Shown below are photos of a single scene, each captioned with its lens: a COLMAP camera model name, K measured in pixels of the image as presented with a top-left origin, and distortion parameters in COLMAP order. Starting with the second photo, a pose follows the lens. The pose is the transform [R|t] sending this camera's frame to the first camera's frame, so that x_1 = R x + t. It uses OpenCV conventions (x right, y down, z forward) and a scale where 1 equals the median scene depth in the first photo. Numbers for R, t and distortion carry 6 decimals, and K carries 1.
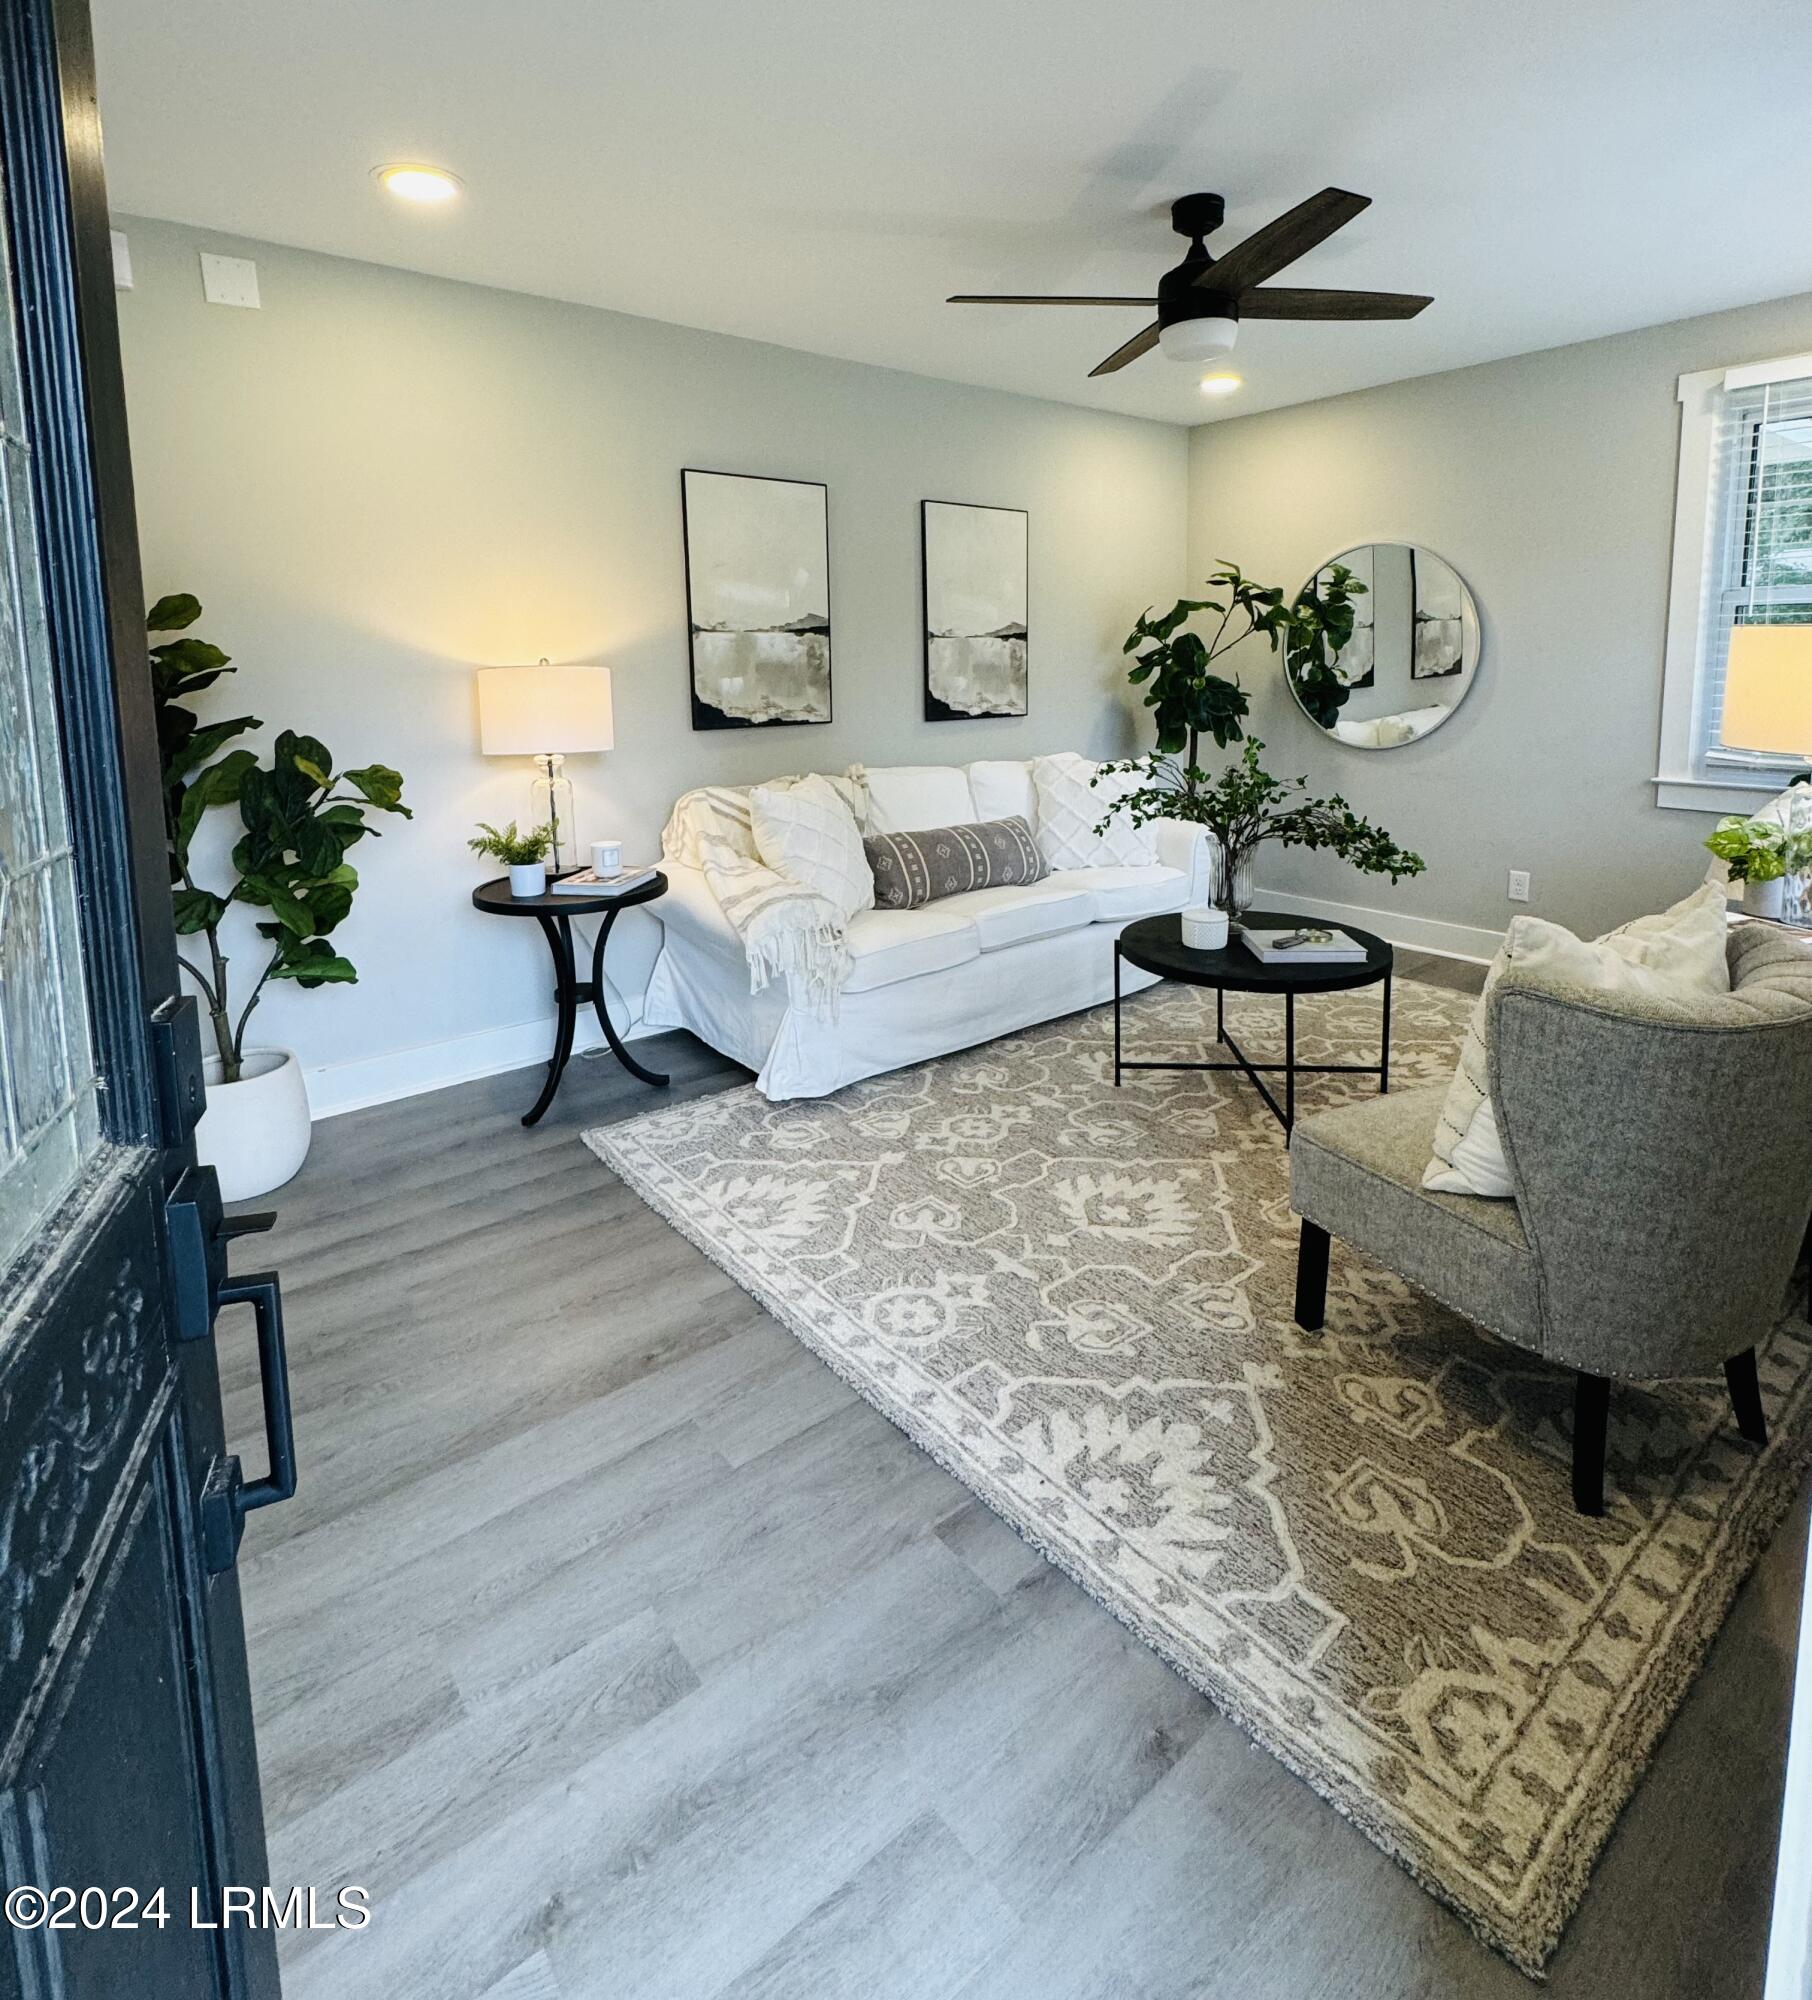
lens RADIAL K [[1055.5, 0, 905.6], [0, 1055.5, 790.7], [0, 0, 1]] dist [-0.000739, -0.000197]
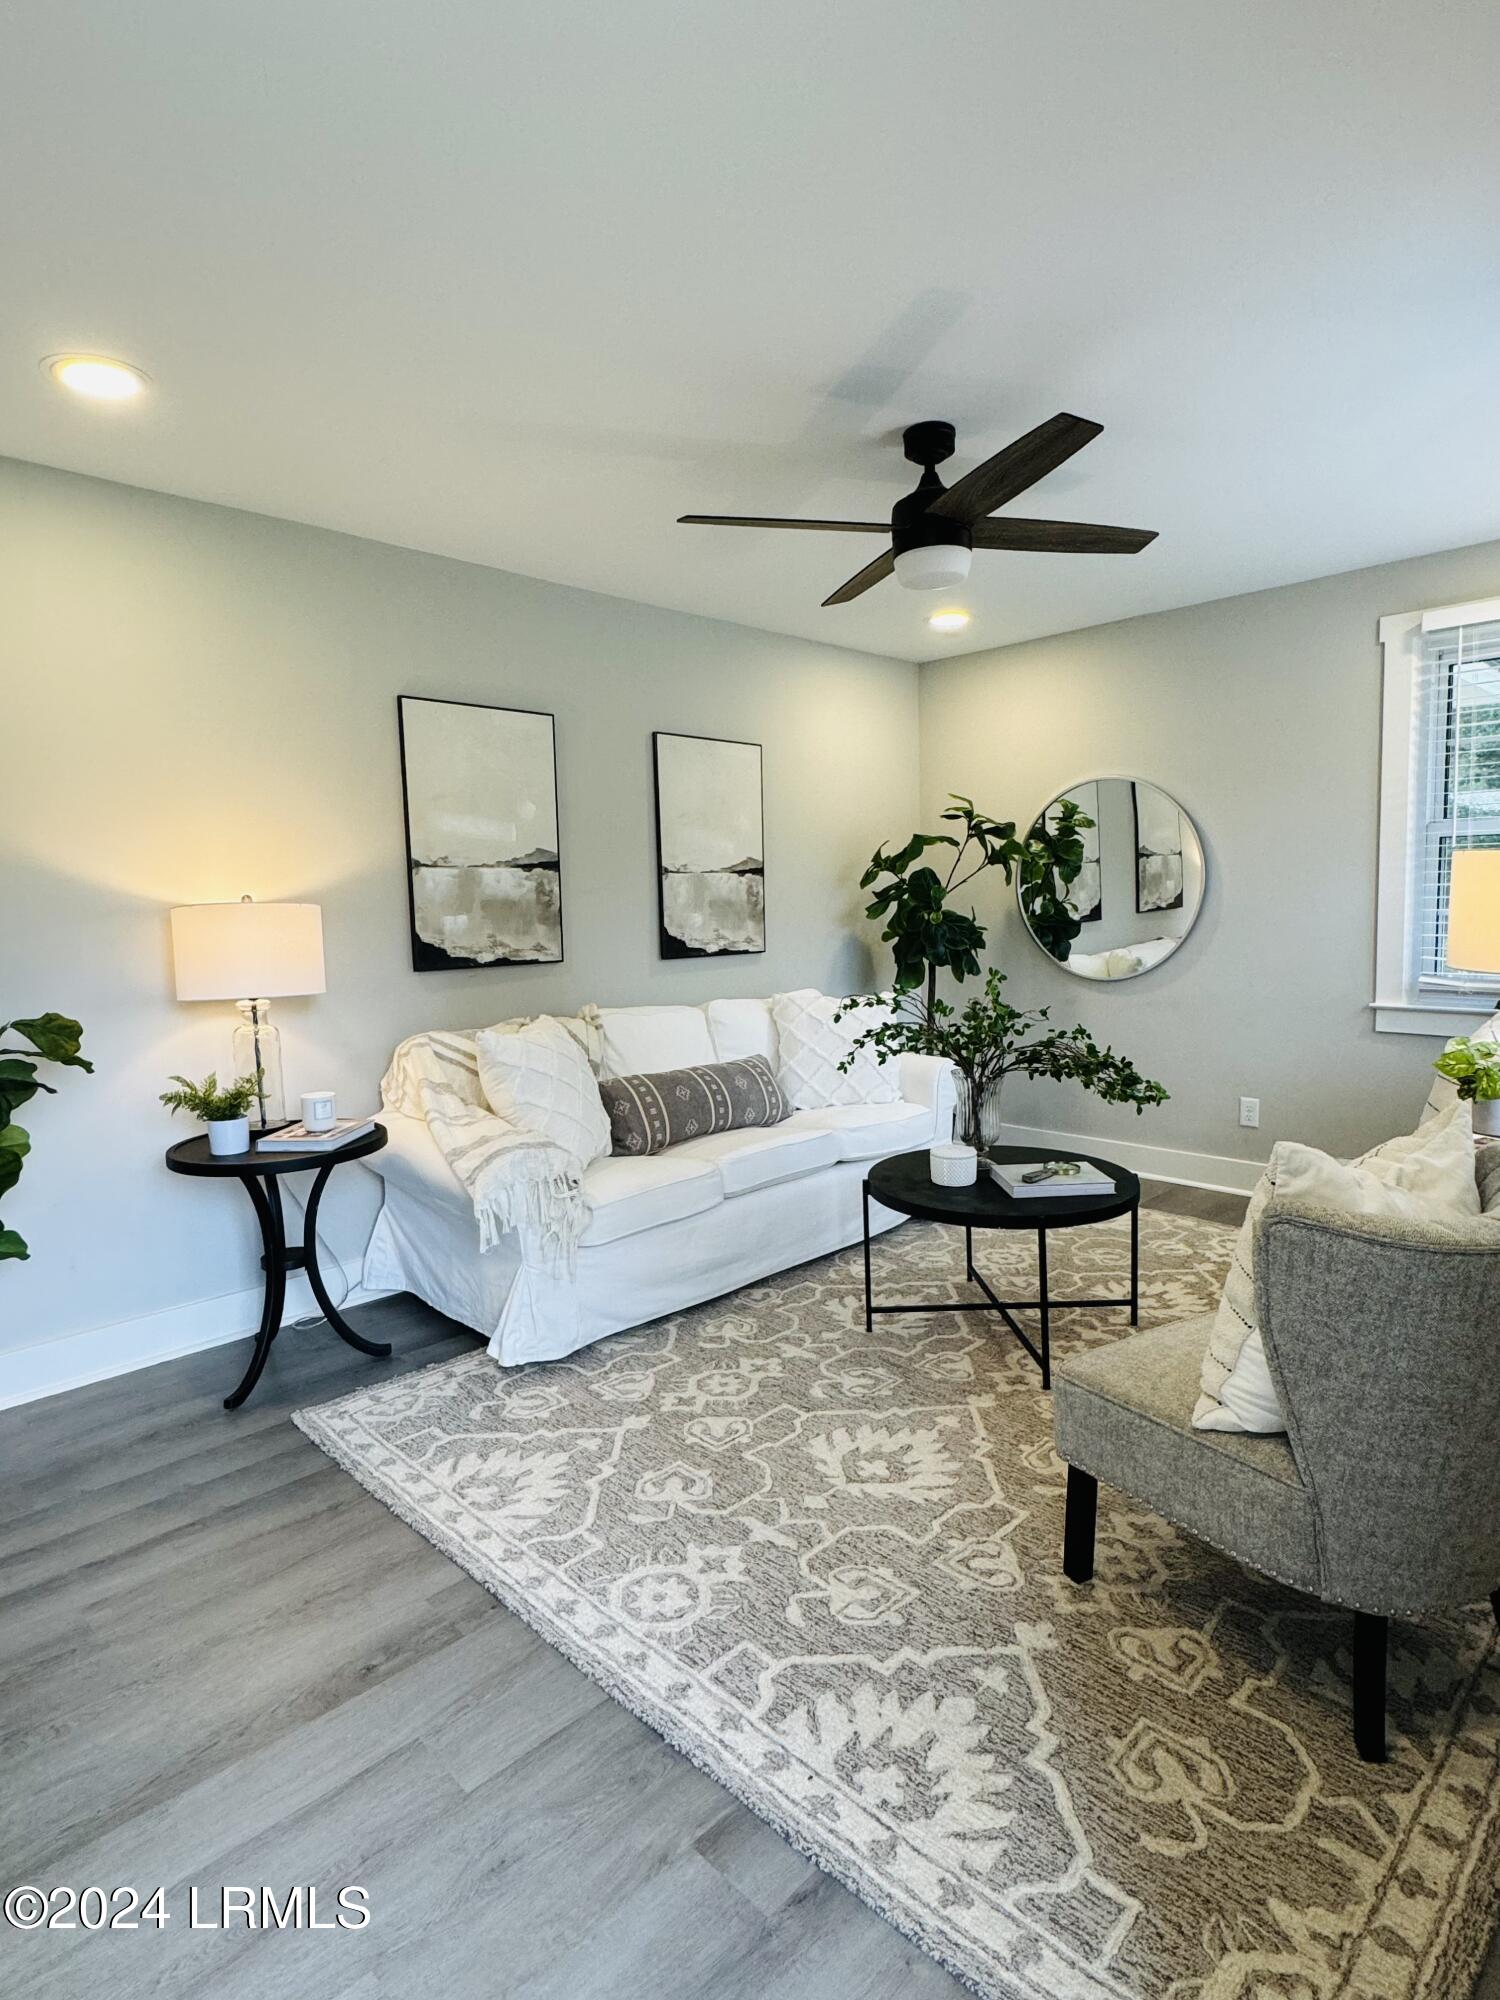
lens RADIAL K [[1061.6, 0, 750.0], [0, 1061.6, 1000.0], [0, 0, 1]] dist [-0.001013, -0.000082]
pose [[0.994317, -0.017865, 0.104954, -0.004491], [0.021140, 0.999321, -0.030178, 0.003935], [-0.104344, 0.032225, 0.994019, 0.040367]]
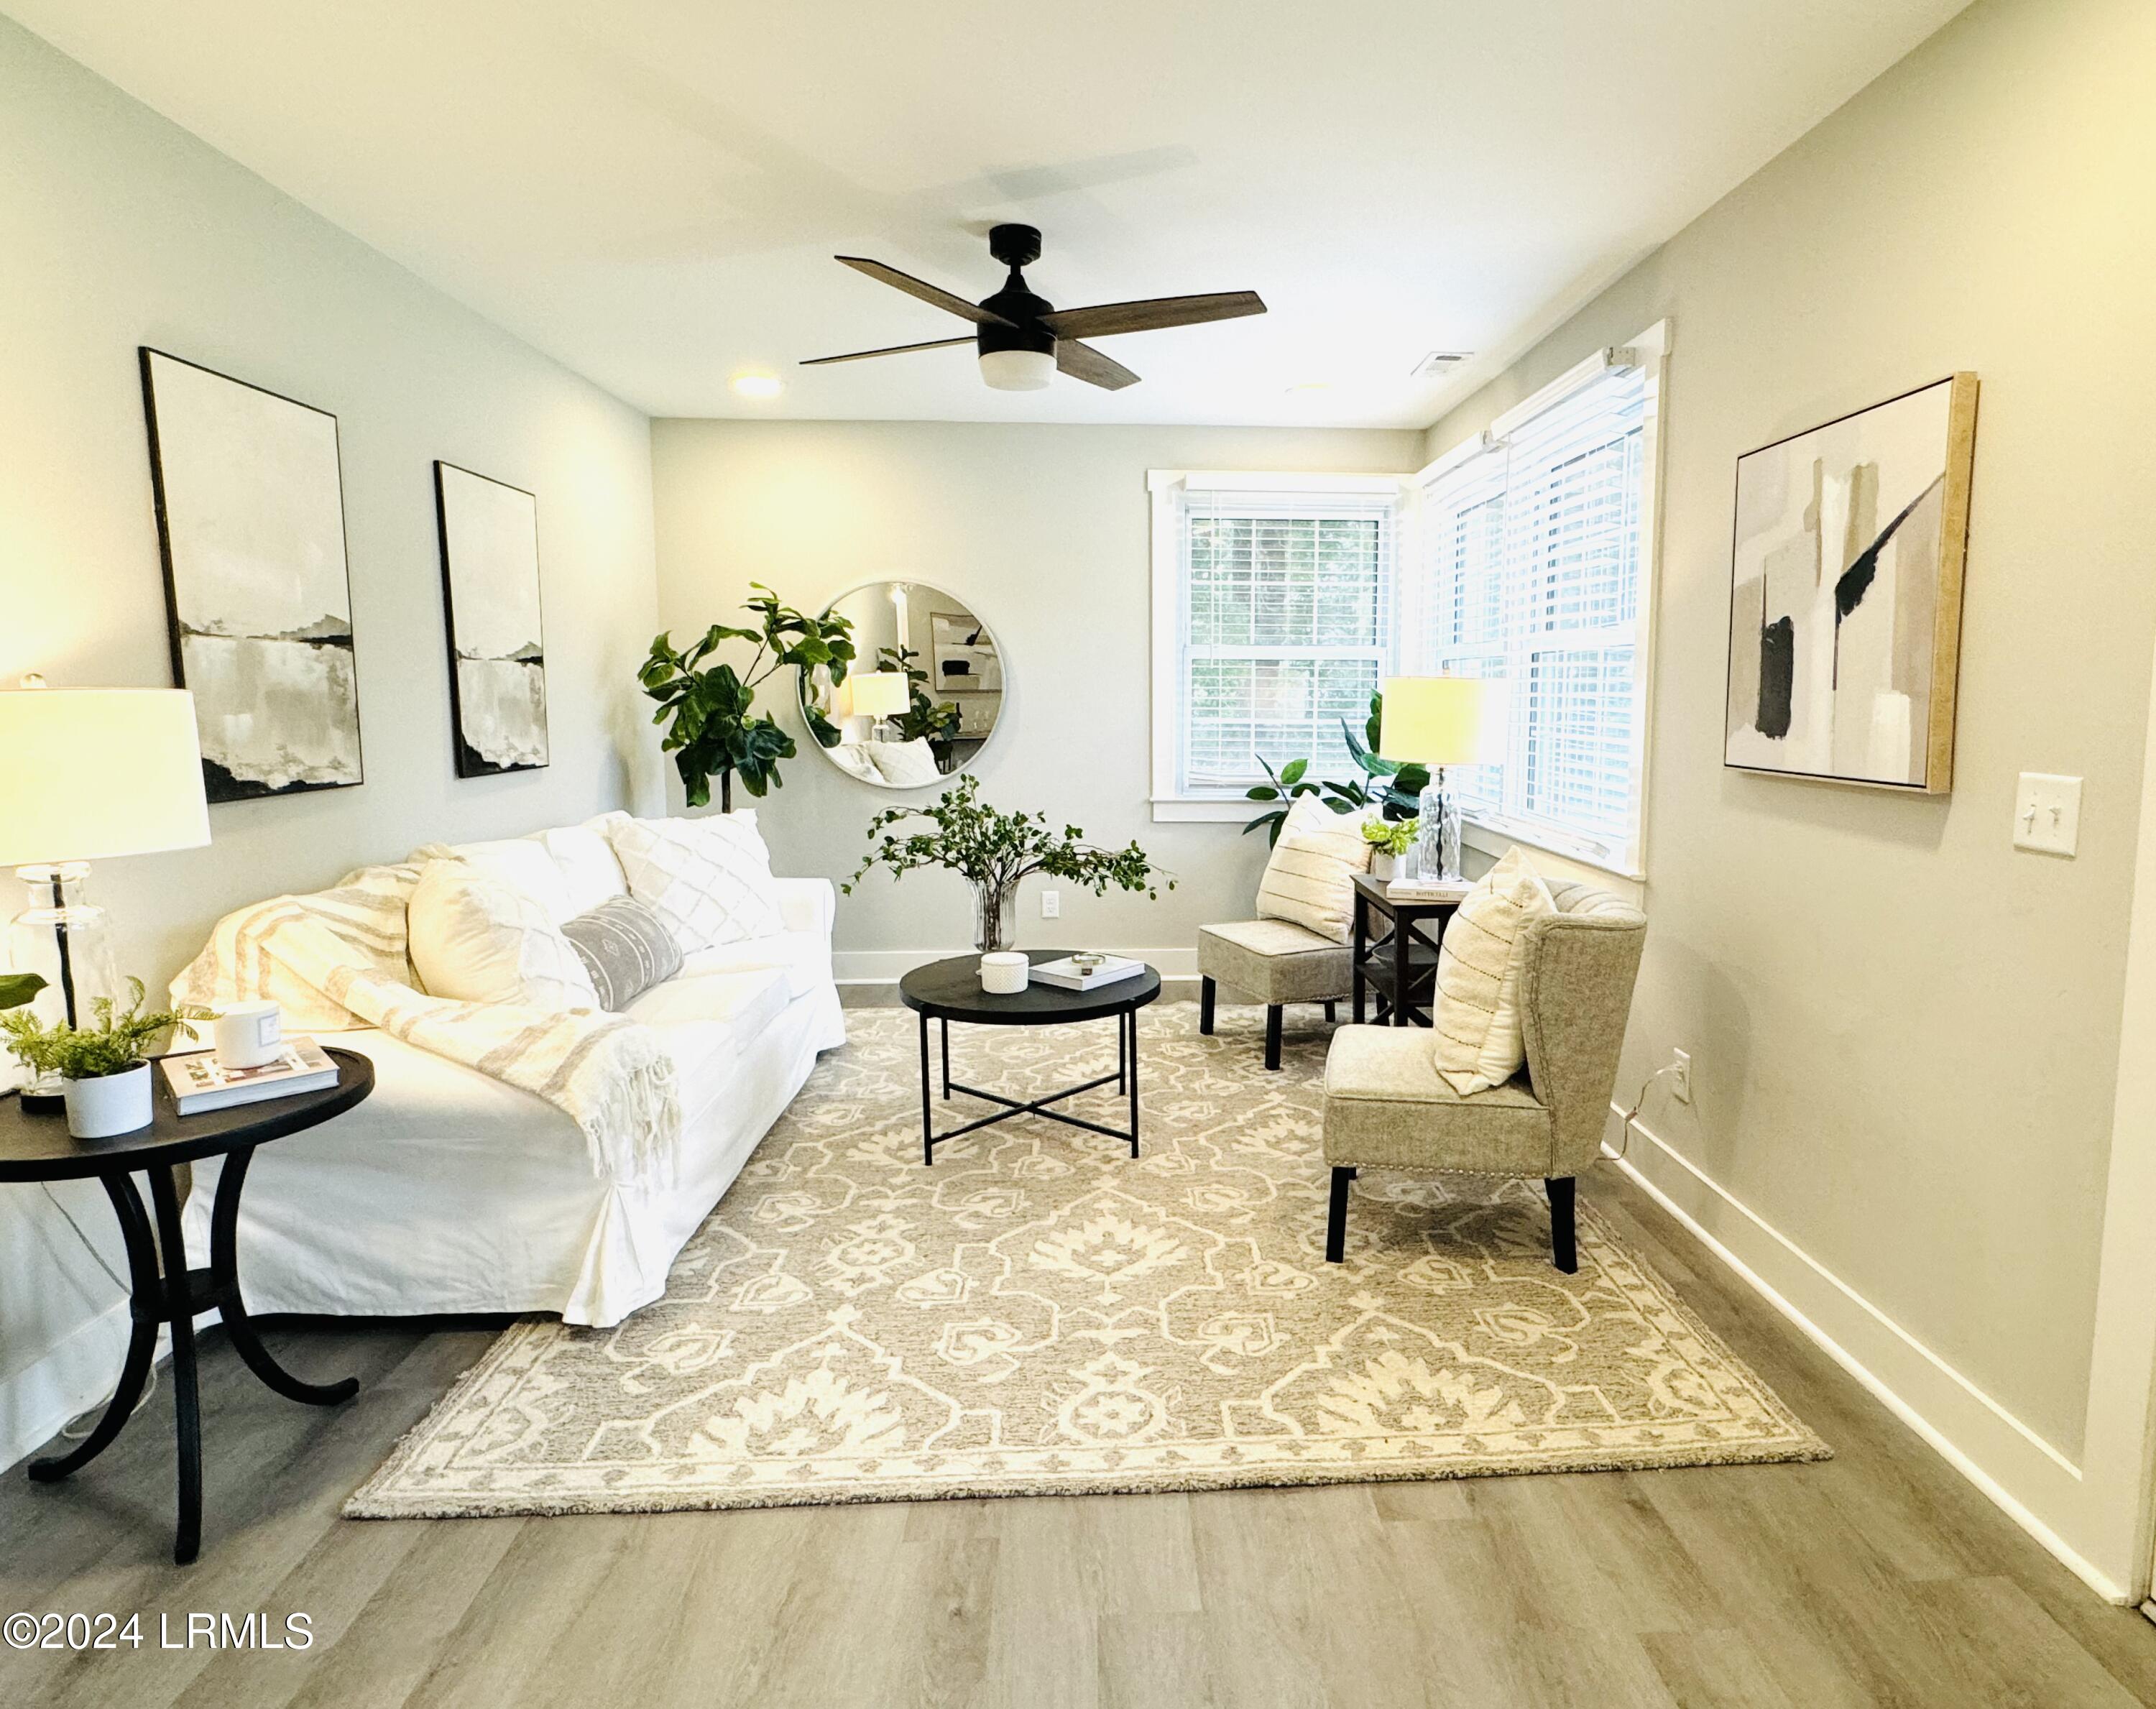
lens RADIAL K [[1264.5, 0, 1085.6], [0, 1264.5, 835.6], [0, 0, 1]] dist [-0.003531, 0.000568]
pose [[0.576192, -0.076146, 0.813759, -0.646957], [0.090005, 0.995507, 0.029424, -0.023091], [-0.812343, 0.056288, 0.580457, 0.275297]]
